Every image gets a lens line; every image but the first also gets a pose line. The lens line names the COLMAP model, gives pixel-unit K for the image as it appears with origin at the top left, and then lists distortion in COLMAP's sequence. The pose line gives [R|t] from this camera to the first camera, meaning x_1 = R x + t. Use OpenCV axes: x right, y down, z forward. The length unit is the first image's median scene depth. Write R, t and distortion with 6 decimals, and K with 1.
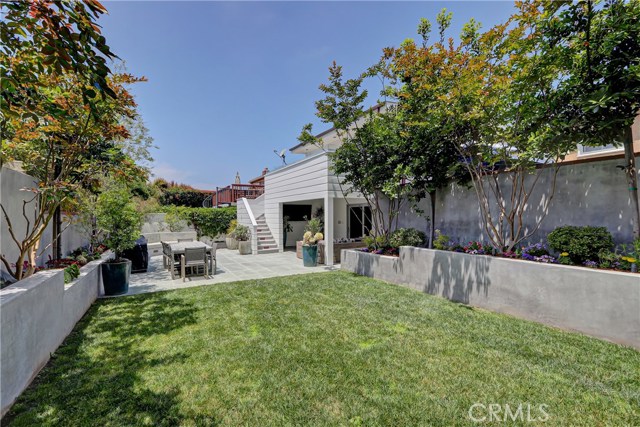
lens RADIAL K [[300.0, 0, 320.0], [0, 300.0, 213.5], [0, 0, 1]] dist [-0.000448, 0.000104]
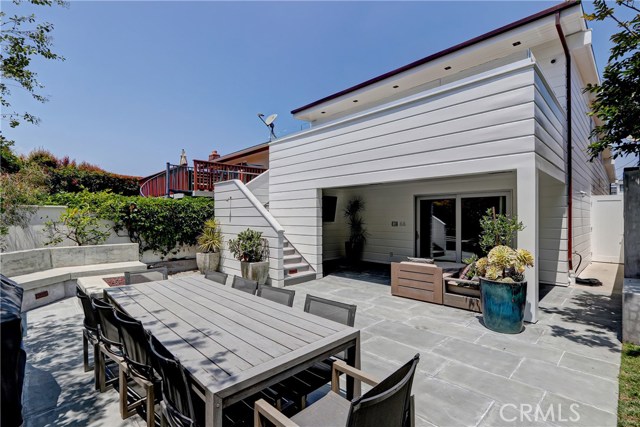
lens RADIAL K [[296.5, 0, 320.0], [0, 296.5, 213.5], [0, 0, 1]] dist [0.001353, -0.000156]
pose [[0.961111, 0.008460, 0.276031, -0.276371], [-0.007065, 0.999957, -0.006050, 0.012588], [-0.276070, 0.003865, 0.961130, 0.473024]]
